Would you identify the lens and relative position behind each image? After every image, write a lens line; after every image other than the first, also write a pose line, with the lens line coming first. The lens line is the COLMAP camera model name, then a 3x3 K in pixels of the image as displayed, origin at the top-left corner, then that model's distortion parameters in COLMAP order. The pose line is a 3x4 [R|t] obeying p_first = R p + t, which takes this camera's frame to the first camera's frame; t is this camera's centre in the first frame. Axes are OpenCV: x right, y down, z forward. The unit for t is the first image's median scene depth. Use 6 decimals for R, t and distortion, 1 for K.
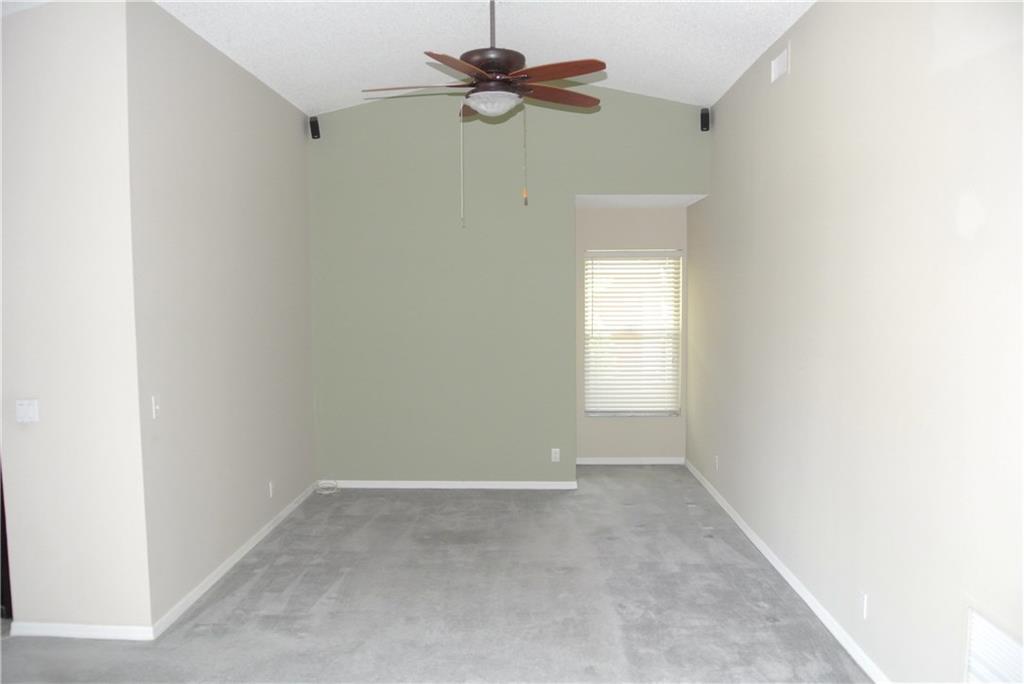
lens RADIAL K [[793.0, 0, 511.5], [0, 793.0, 345.3], [0, 0, 1]] dist [-0.084609, 0.033802]
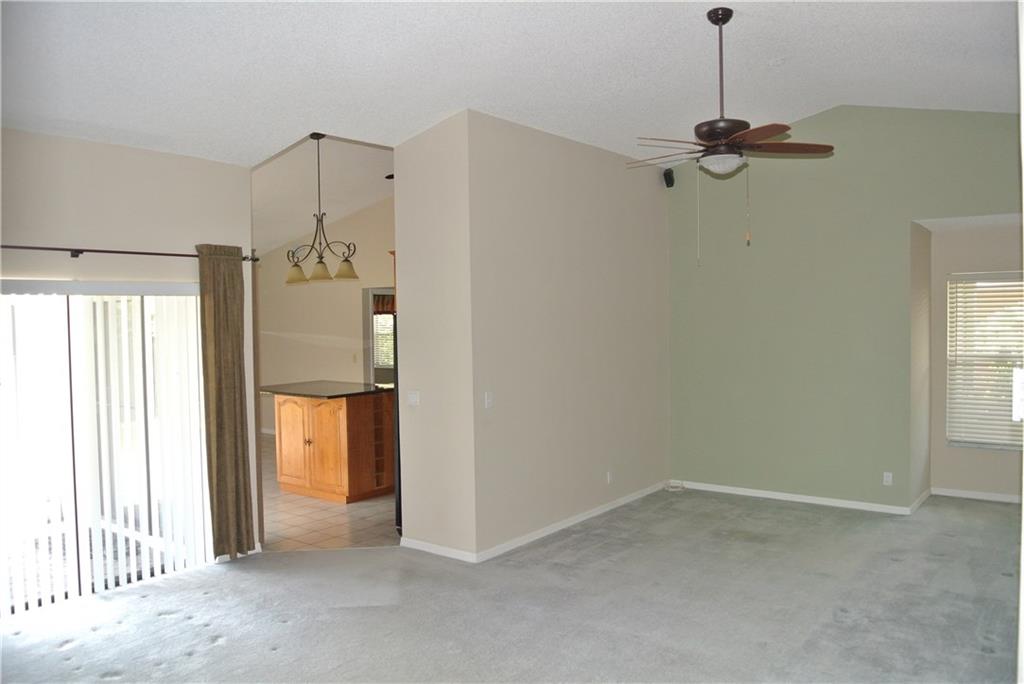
lens RADIAL K [[793.0, 0, 509.3], [0, 793.0, 338.8], [0, 0, 1]] dist [-0.084609, 0.033802]
pose [[0.815997, 0.013454, -0.577900, 0.351006], [-0.033523, 0.999148, -0.024074, 0.001023], [0.577083, 0.039018, 0.815753, -0.138126]]
